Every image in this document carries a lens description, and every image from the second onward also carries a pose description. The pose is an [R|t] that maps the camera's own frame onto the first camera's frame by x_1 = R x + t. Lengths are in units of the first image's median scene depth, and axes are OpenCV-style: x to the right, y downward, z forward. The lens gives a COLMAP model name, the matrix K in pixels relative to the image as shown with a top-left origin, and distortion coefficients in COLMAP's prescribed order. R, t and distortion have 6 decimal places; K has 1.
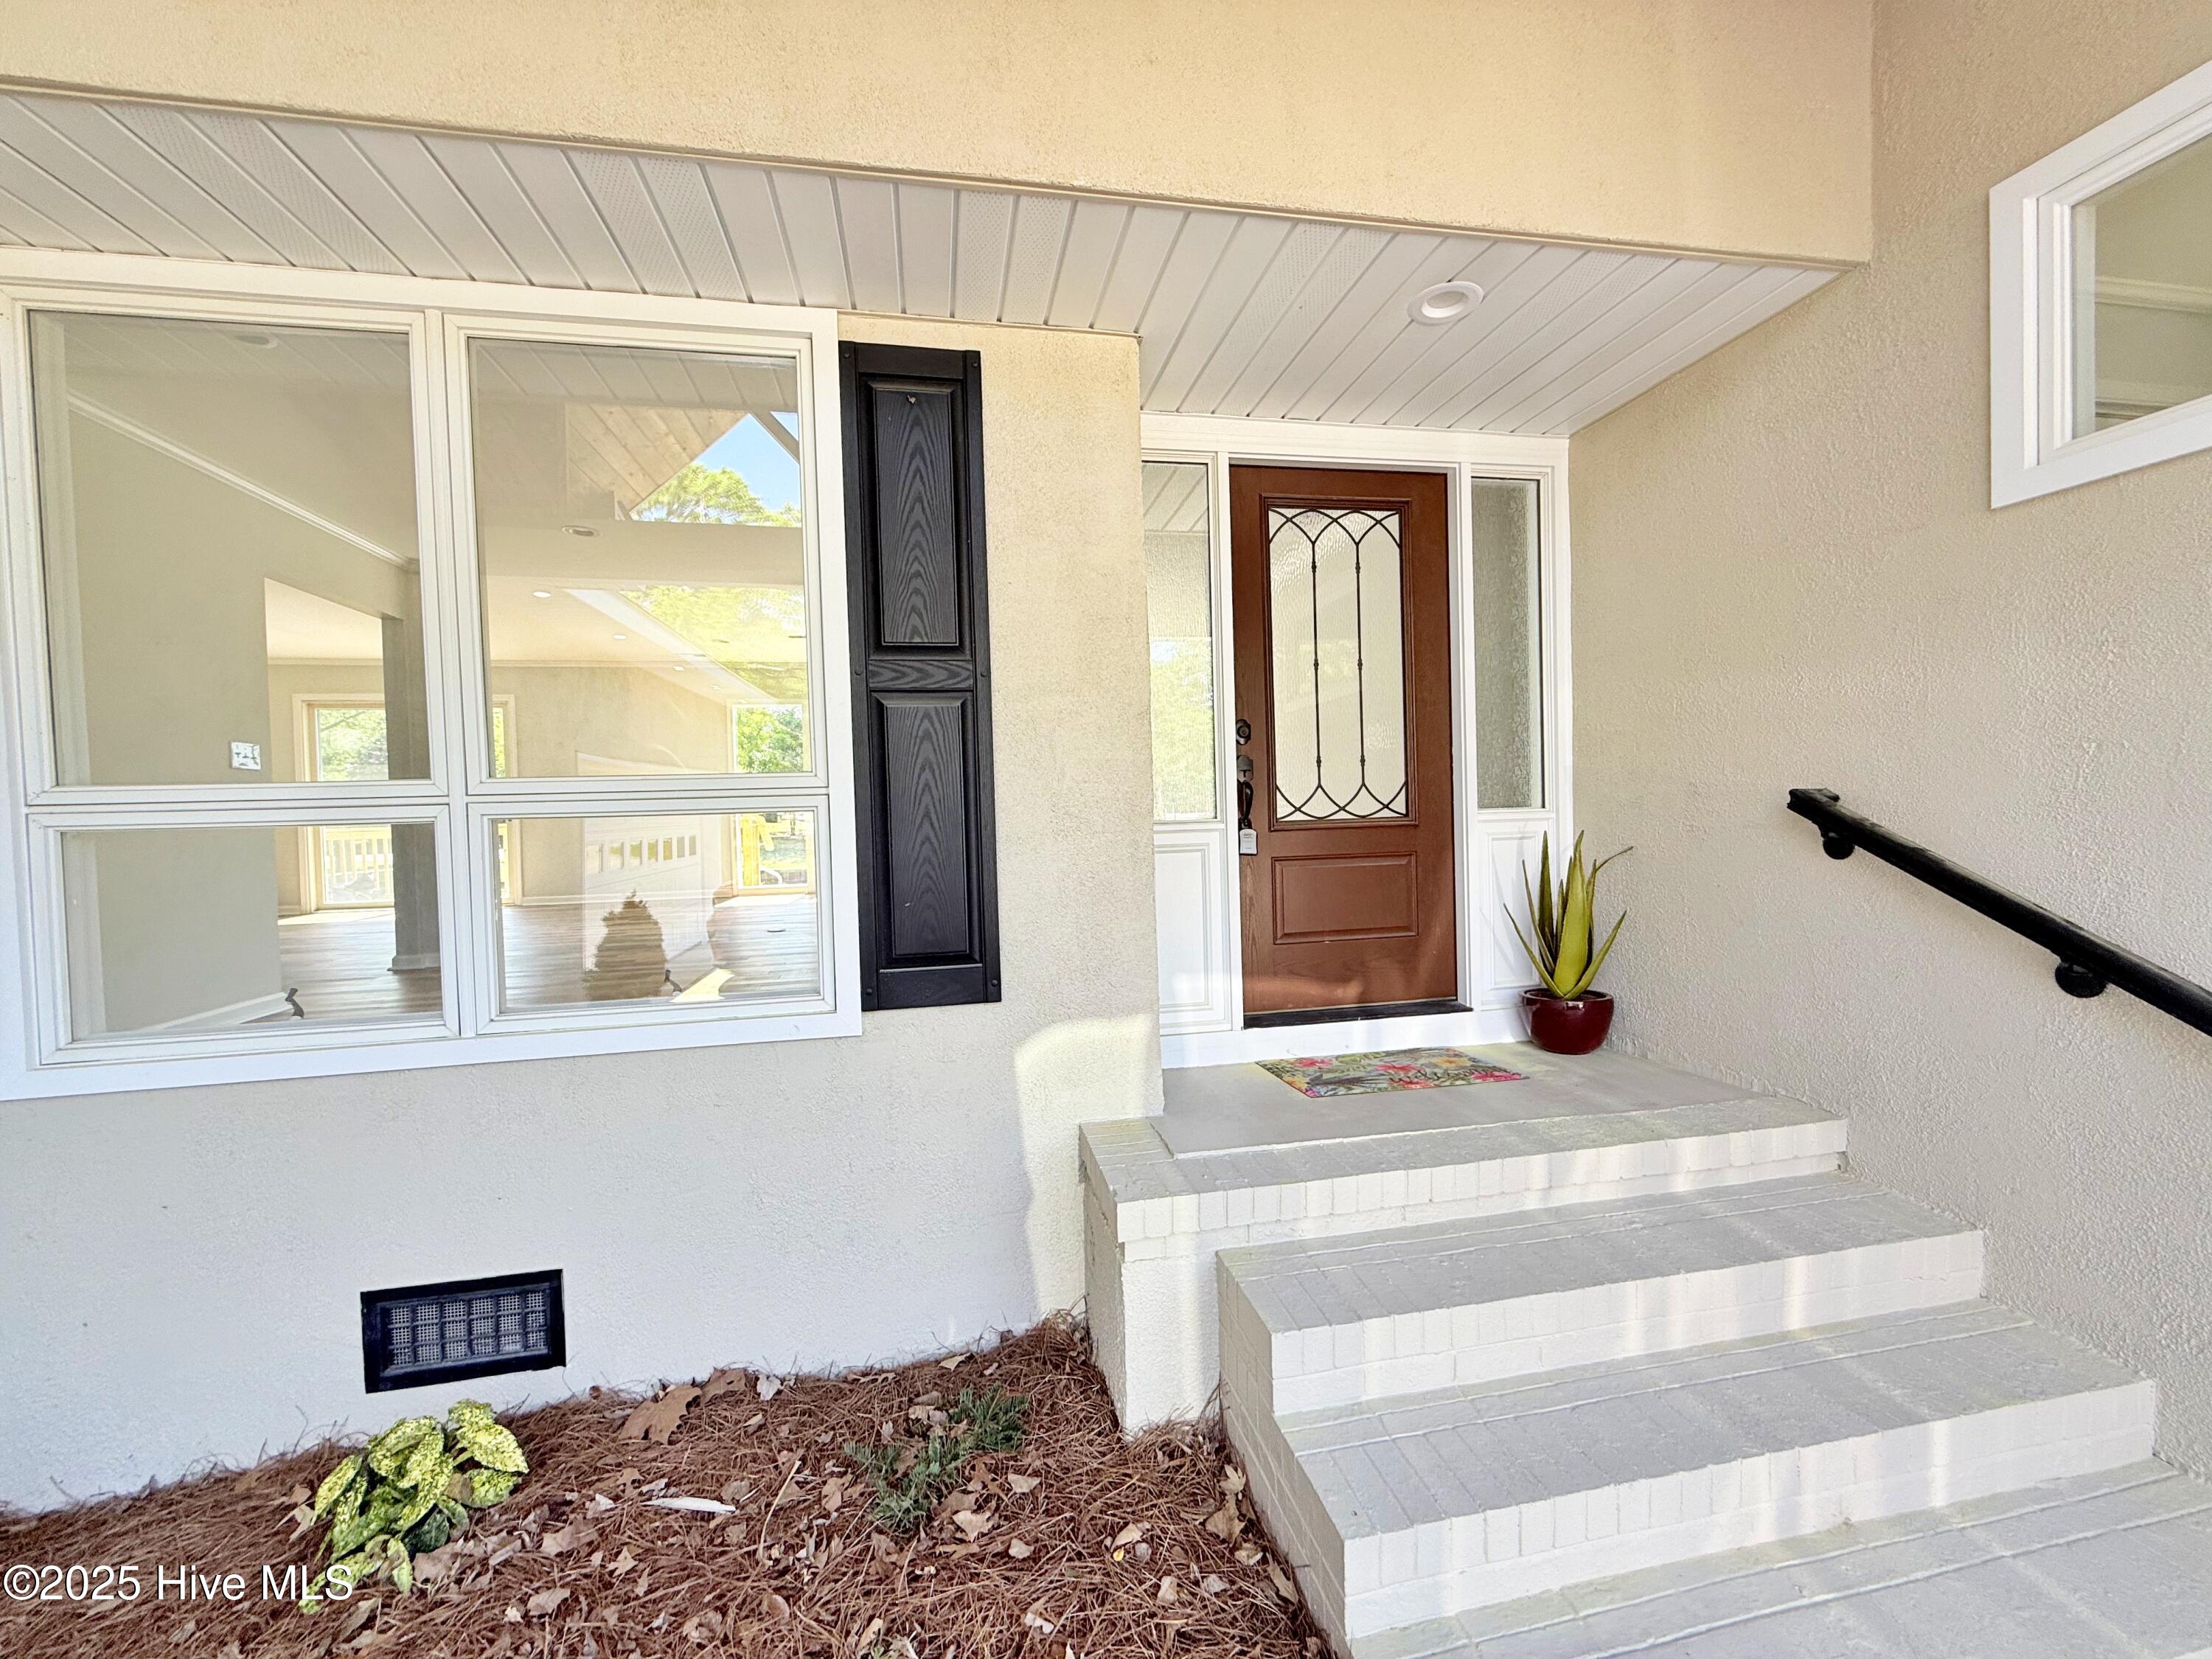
lens RADIAL K [[880.6, 0, 1097.8], [0, 880.6, 828.0], [0, 0, 1]] dist [0.001565, -0.000031]
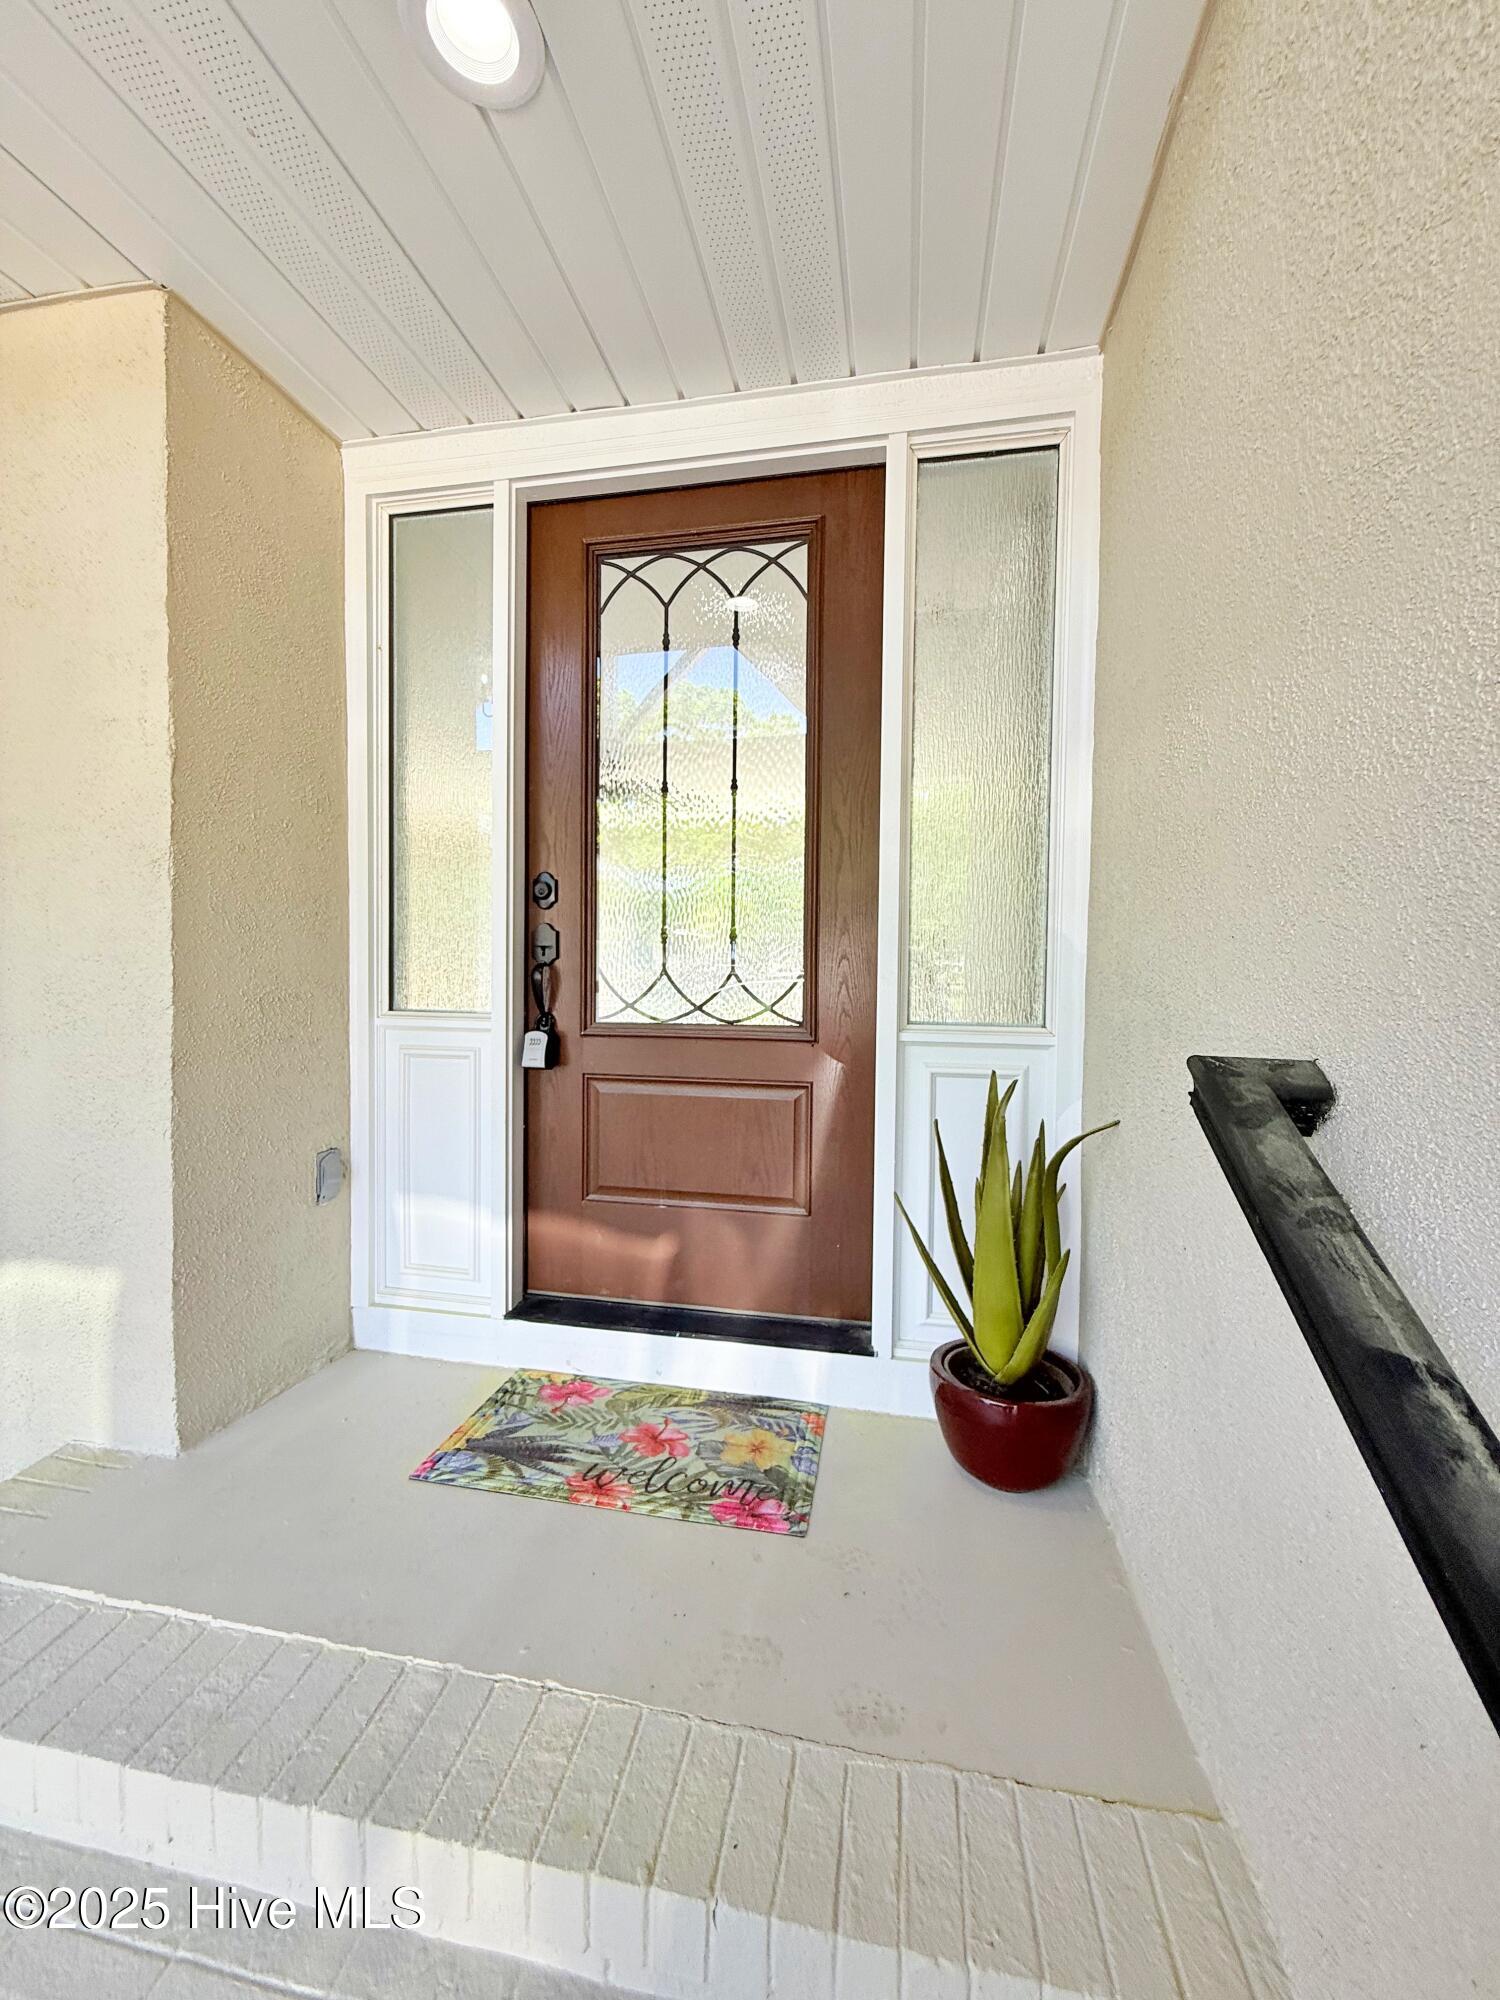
lens RADIAL K [[806.3, 0, 750.7], [0, 806.3, 990.6], [0, 0, 1]] dist [0.003282, 0.000029]
pose [[0.927157, 0.052144, -0.371028, 0.585121], [-0.047489, 0.998637, 0.021677, -0.054963], [0.371652, -0.002478, 0.928369, 0.496104]]
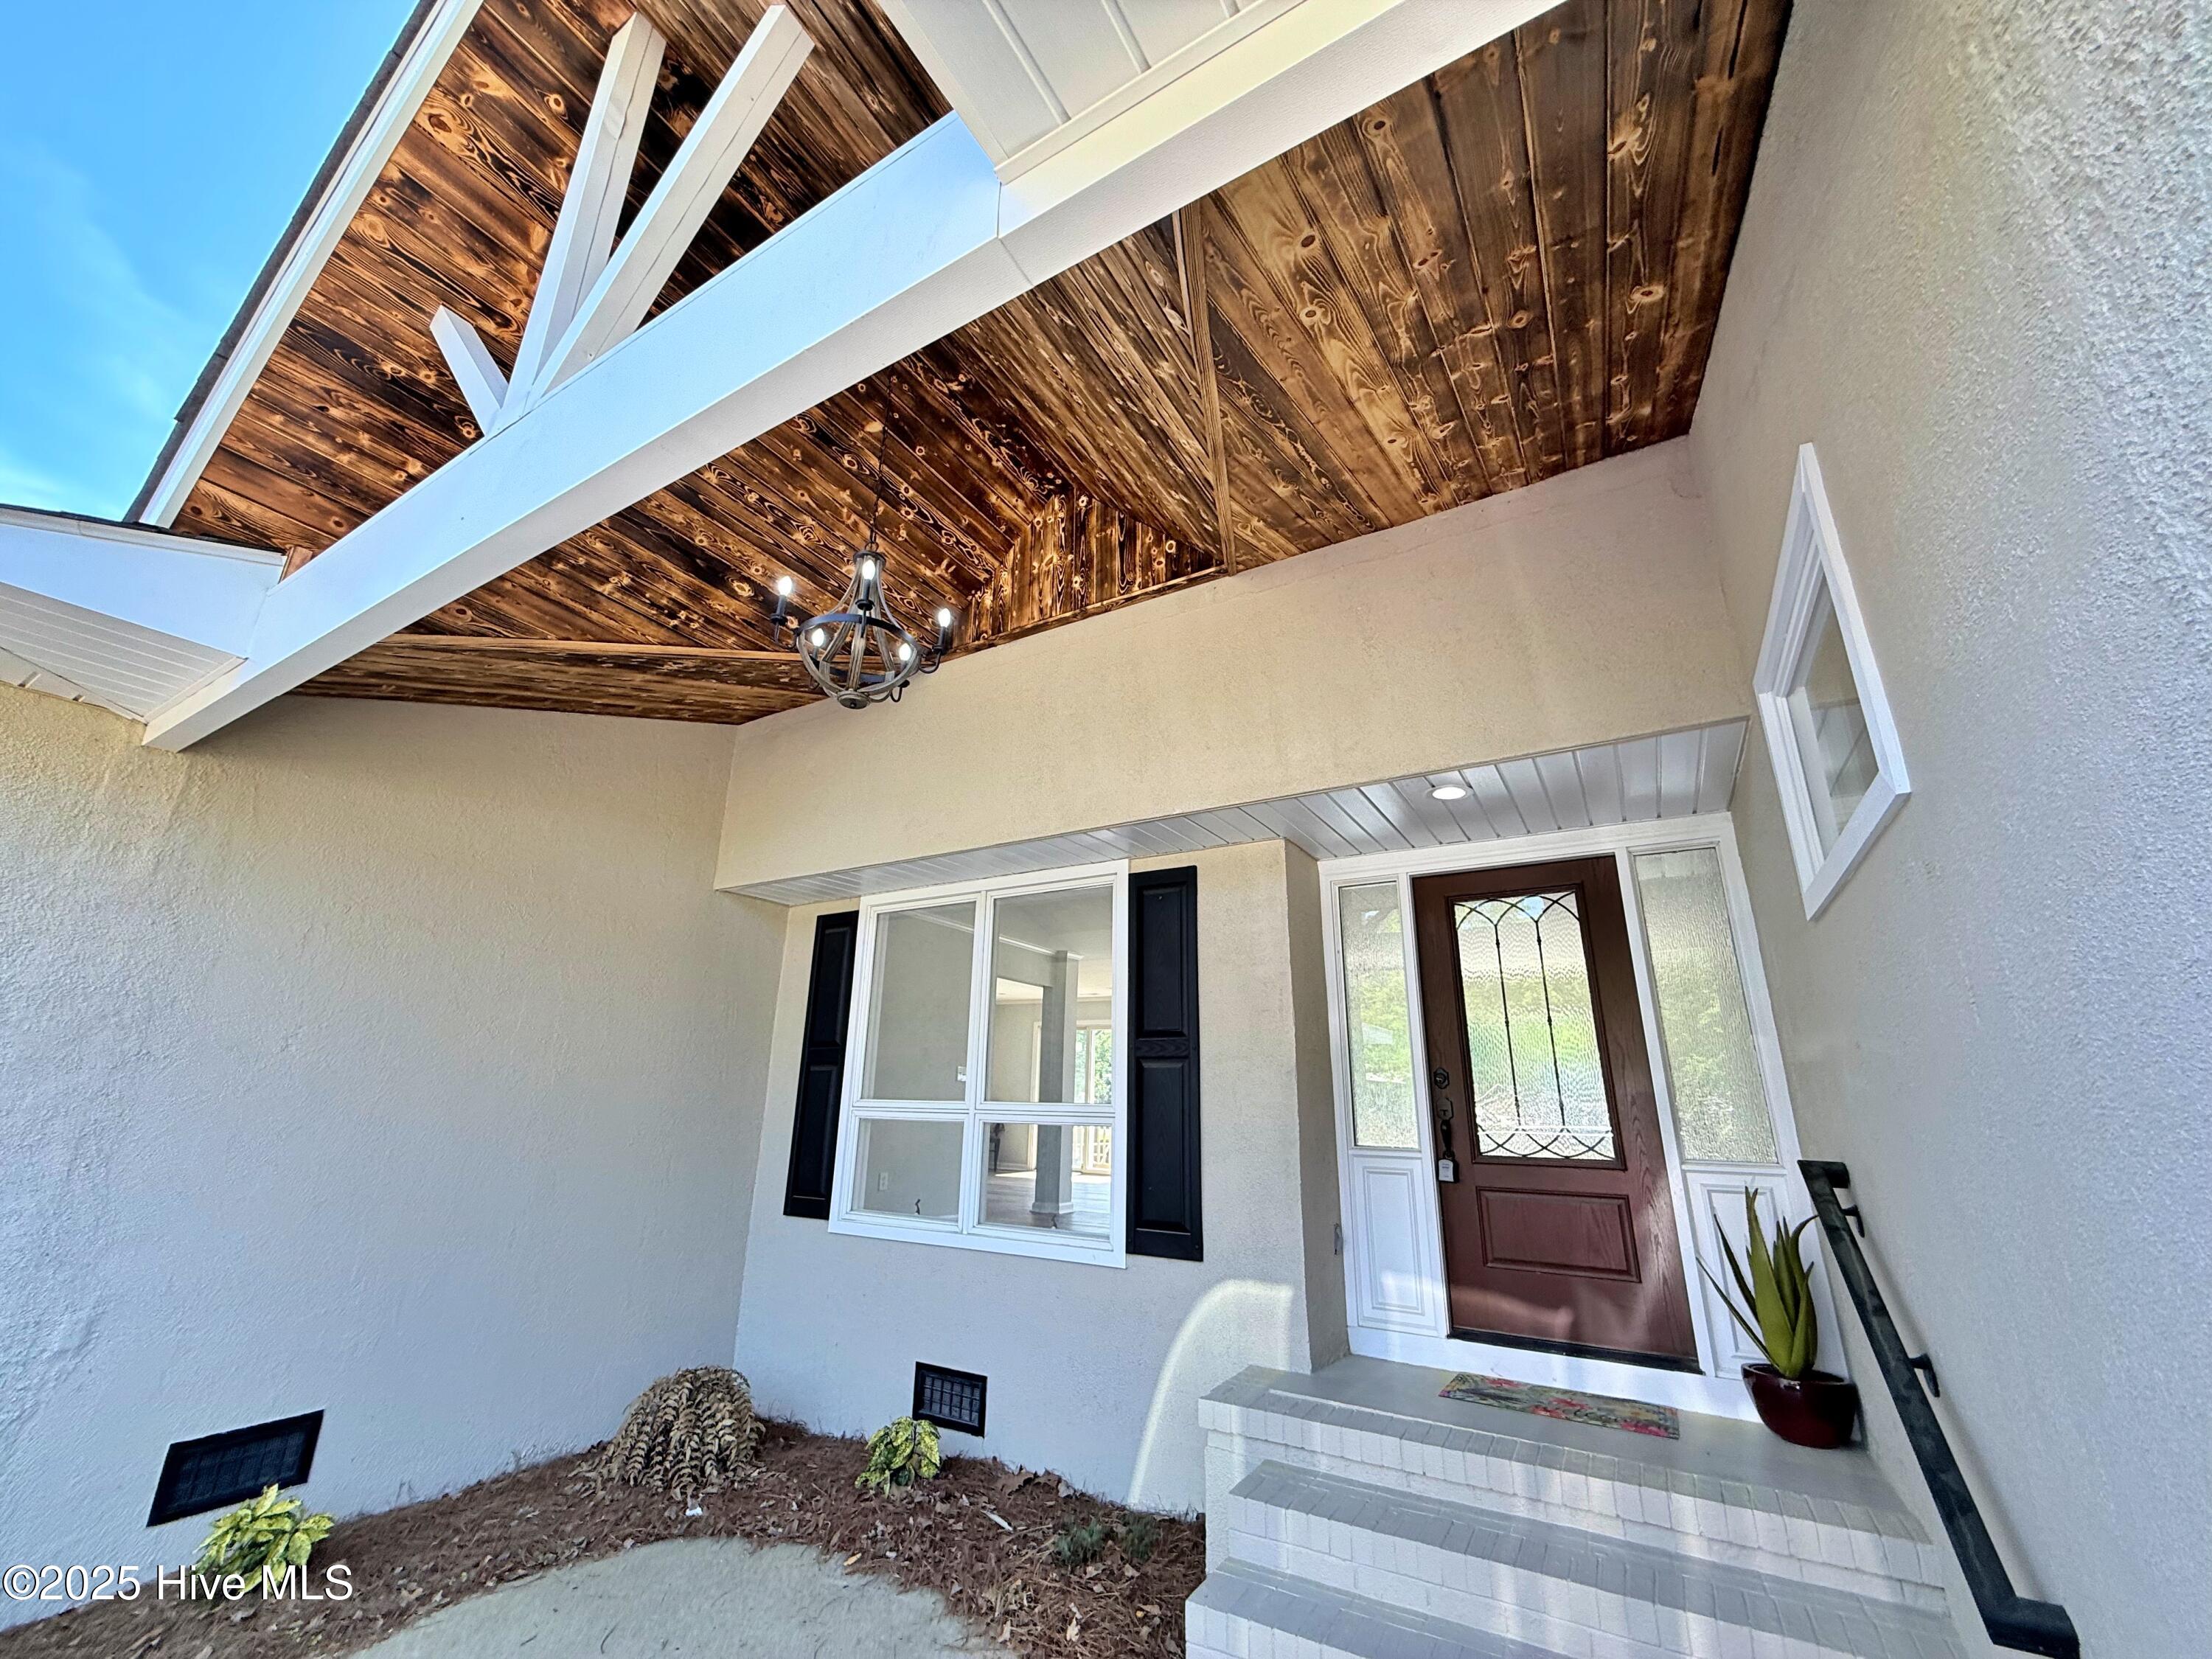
lens RADIAL K [[880.6, 0, 1097.8], [0, 880.6, 828.0], [0, 0, 1]] dist [0.001565, -0.000031]
pose [[0.741994, -0.159123, -0.651248, 0.721466], [-0.056101, 0.953278, -0.296839, -0.050679], [0.668055, 0.256788, 0.698400, -0.333762]]
